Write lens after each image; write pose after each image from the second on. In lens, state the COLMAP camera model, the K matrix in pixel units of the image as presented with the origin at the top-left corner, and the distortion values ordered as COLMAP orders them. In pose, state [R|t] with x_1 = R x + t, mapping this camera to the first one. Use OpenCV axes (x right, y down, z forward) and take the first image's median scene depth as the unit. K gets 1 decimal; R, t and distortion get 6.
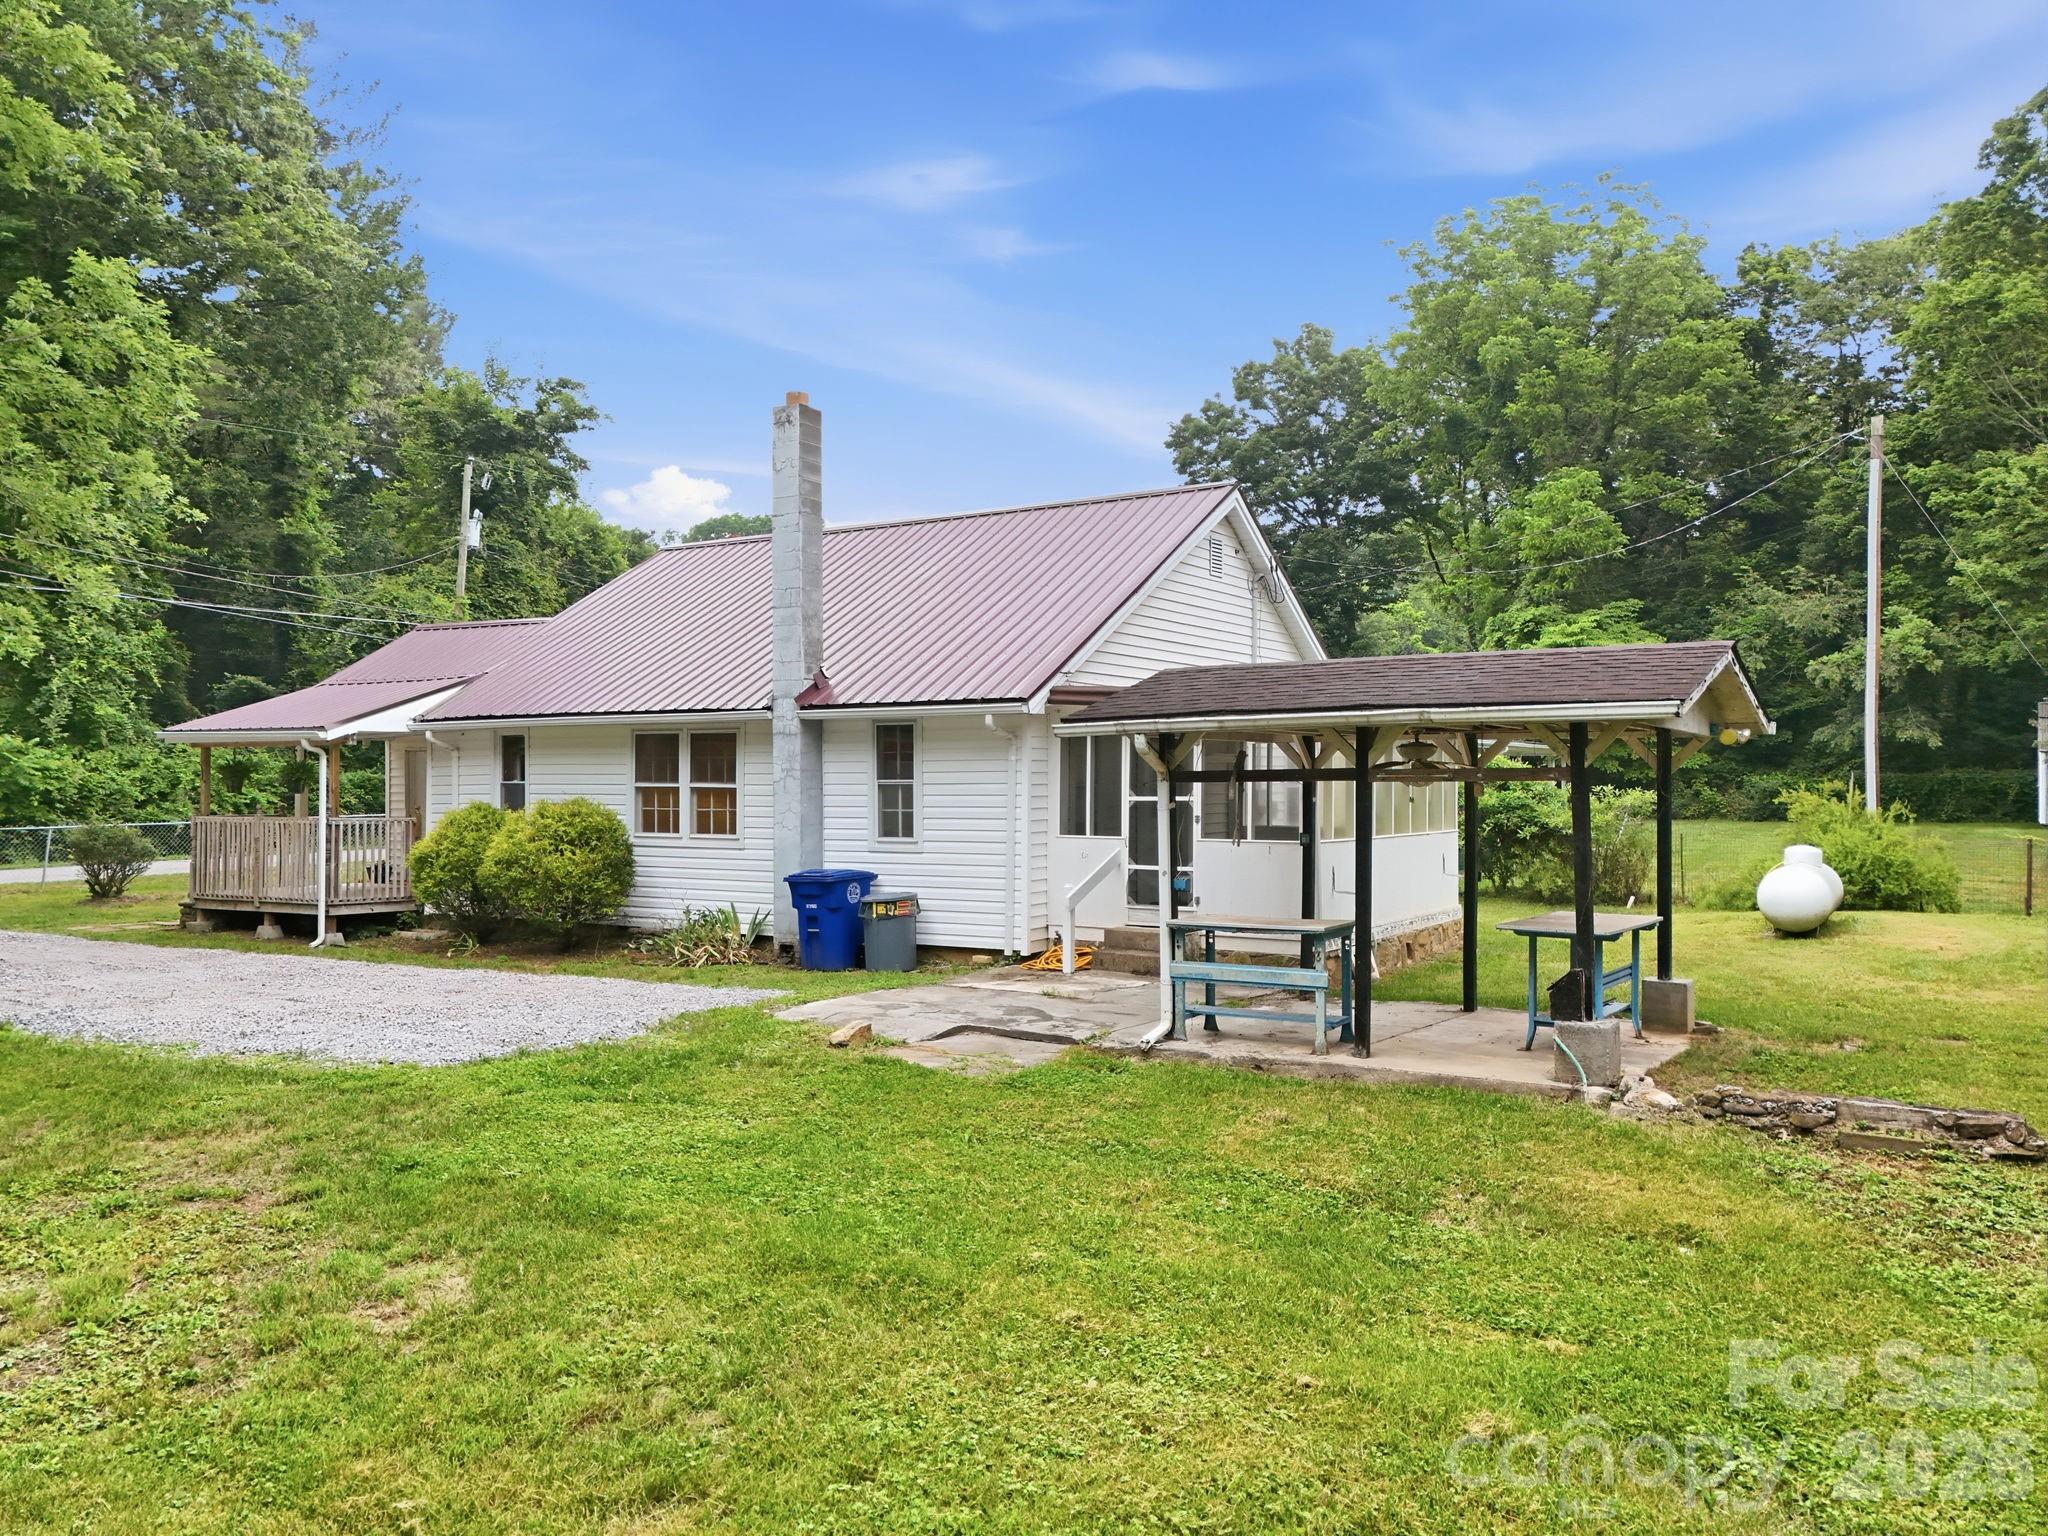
lens RADIAL K [[1494.6, 0, 1017.9], [0, 1494.6, 759.2], [0, 0, 1]] dist [0.081689, -0.072384]
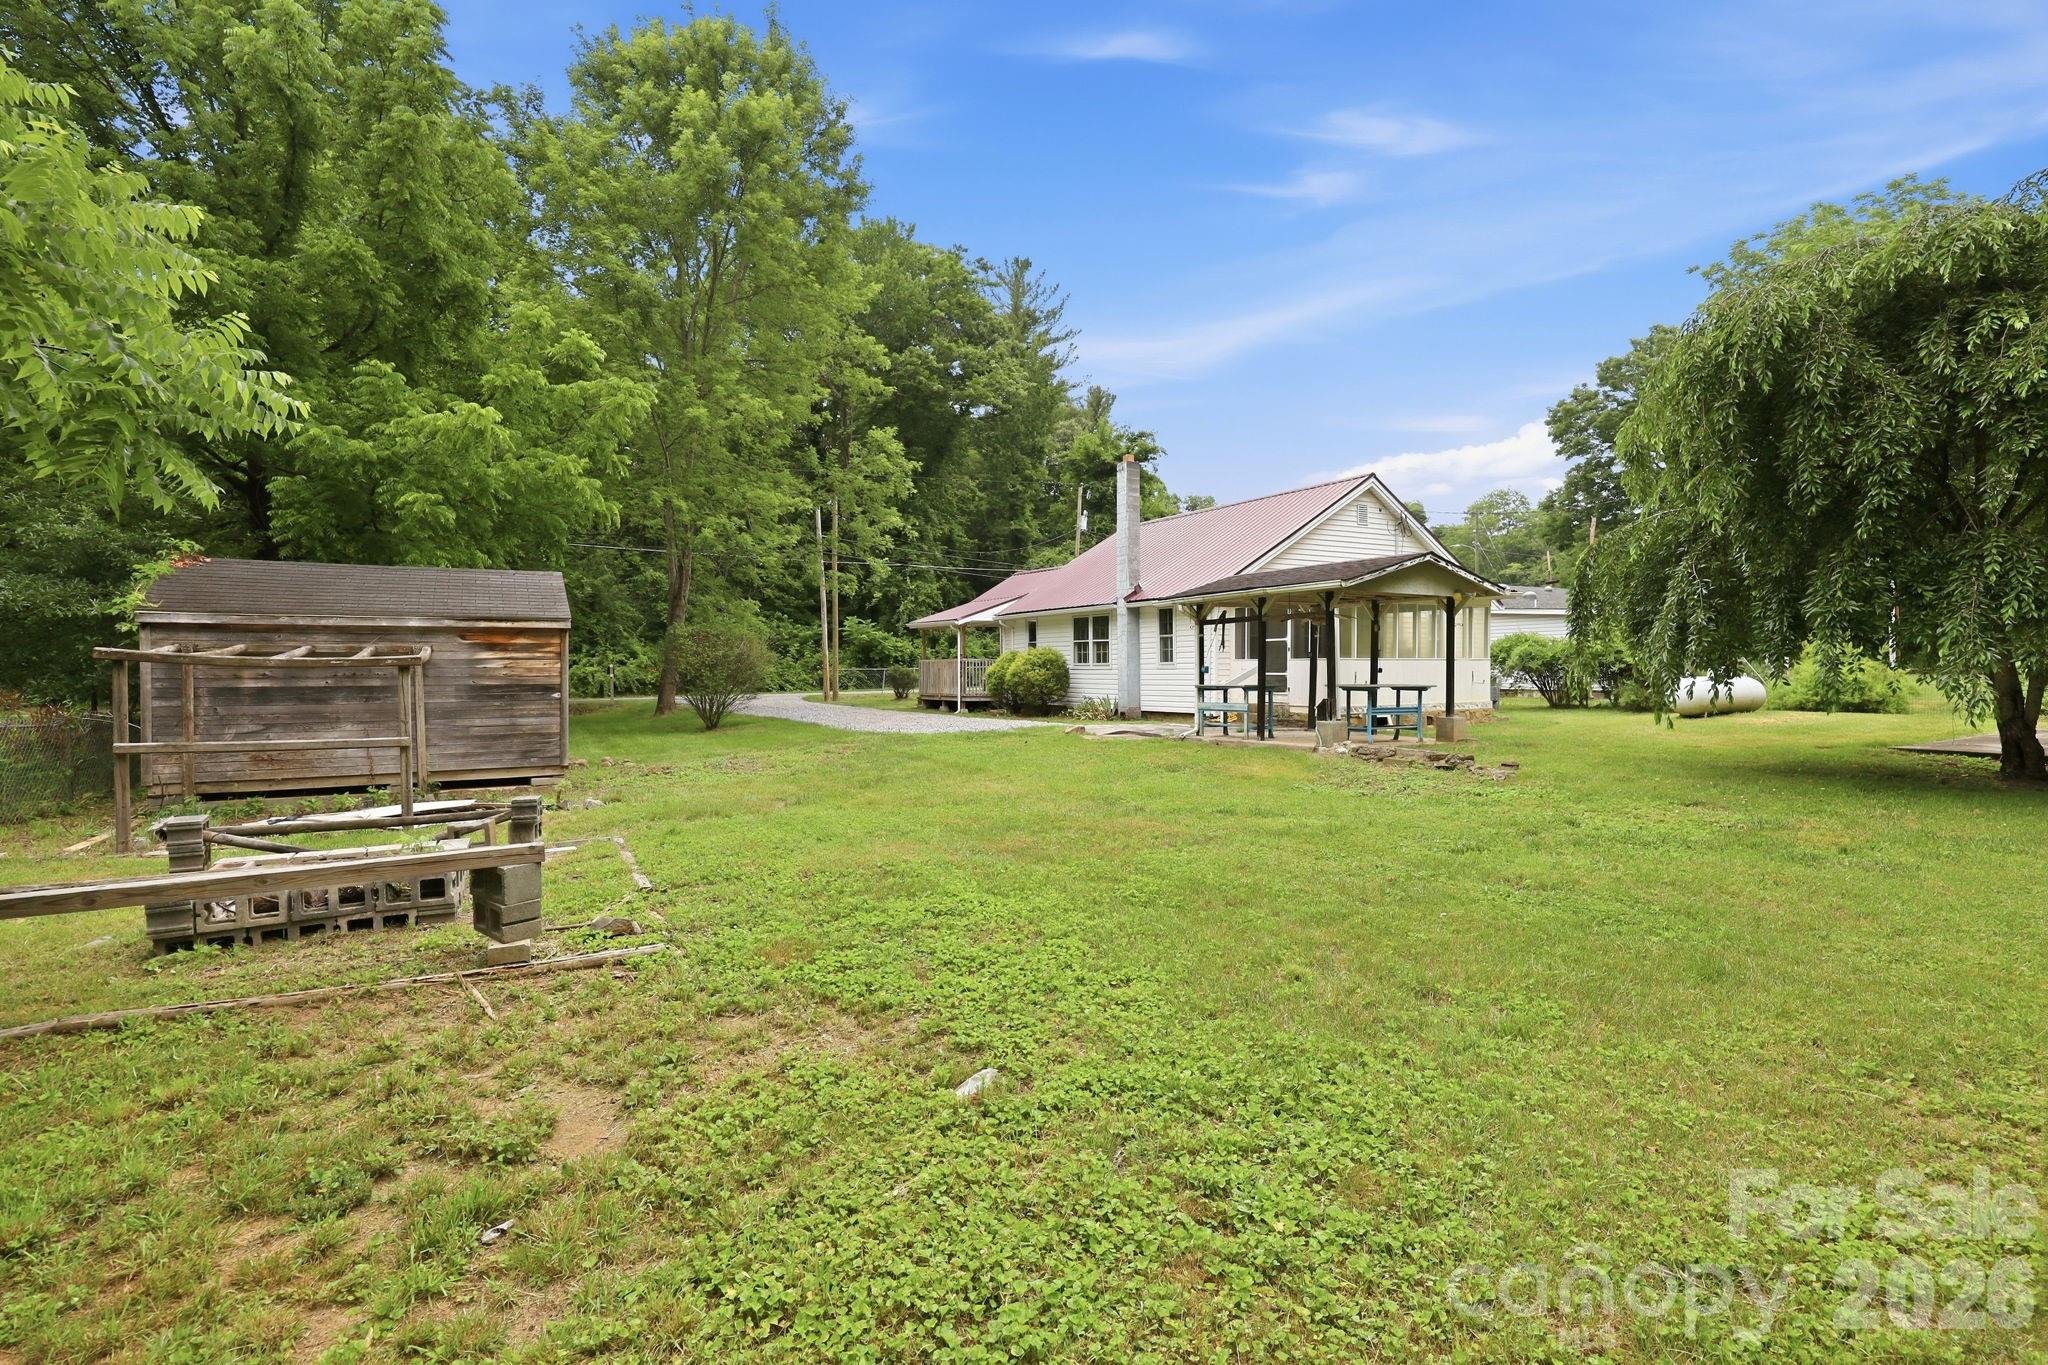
lens RADIAL K [[954.5, 0, 1024.0], [0, 954.5, 682.5], [0, 0, 1]] dist [-0.003734, -0.000464]
pose [[0.883117, 0.004785, -0.469127, 0.357225], [0.011167, 0.999450, 0.031216, 0.035276], [0.469019, -0.032806, 0.882579, -0.275892]]
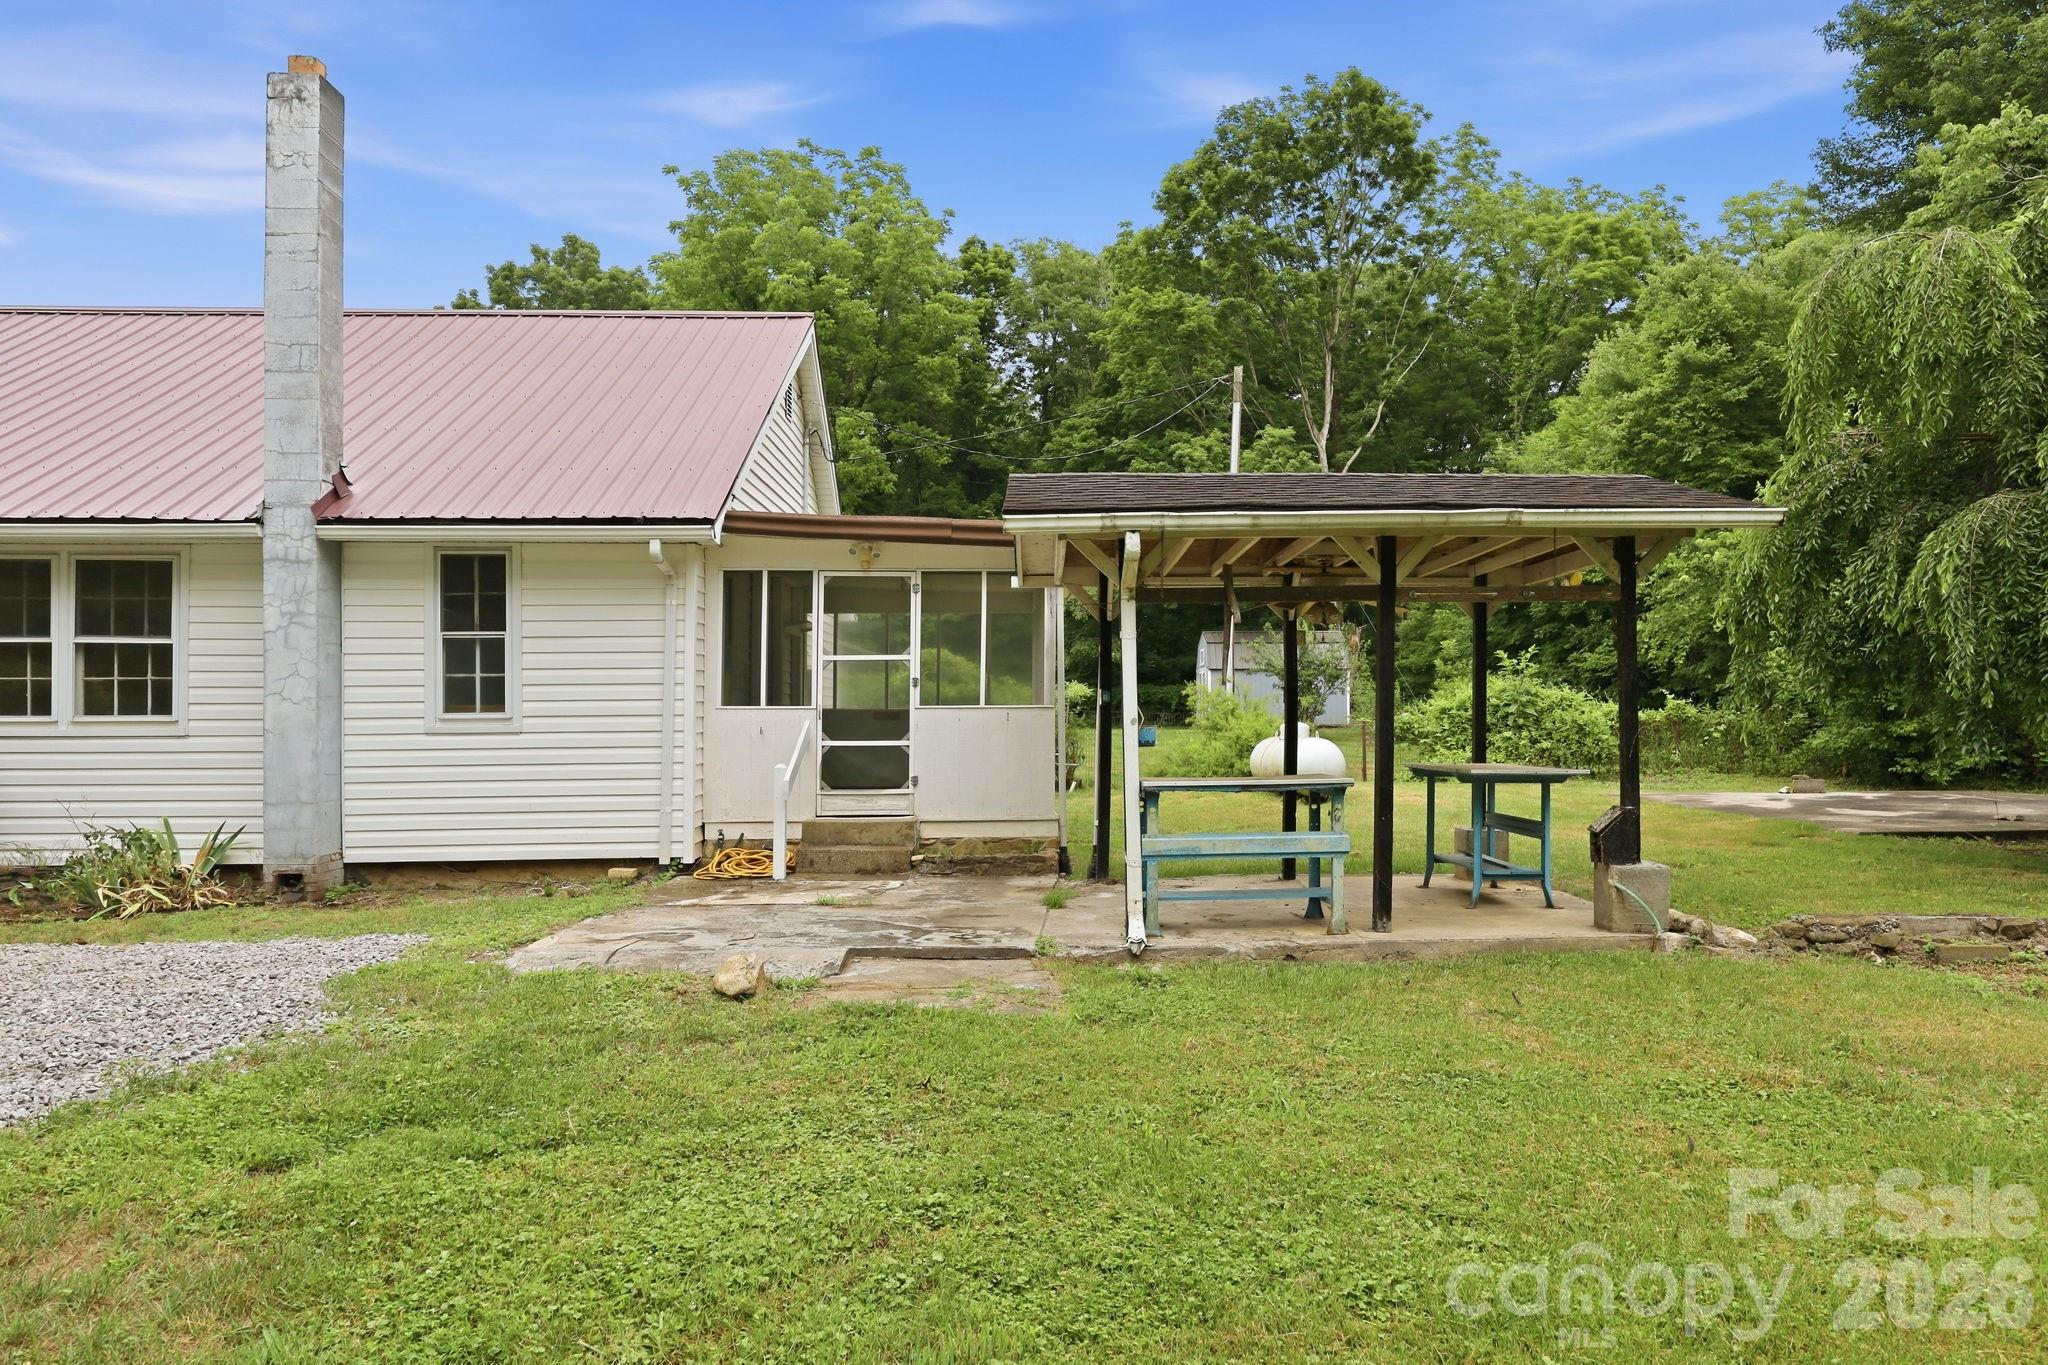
lens RADIAL K [[1387.3, 0, 1058.1], [0, 1387.3, 683.3], [0, 0, 1]] dist [0.003553, 0.000790]
pose [[0.822955, 0.008816, 0.568038, -0.218426], [-0.004109, 0.999946, -0.009566, 0.041675], [-0.568092, 0.005538, 0.822946, 0.285557]]
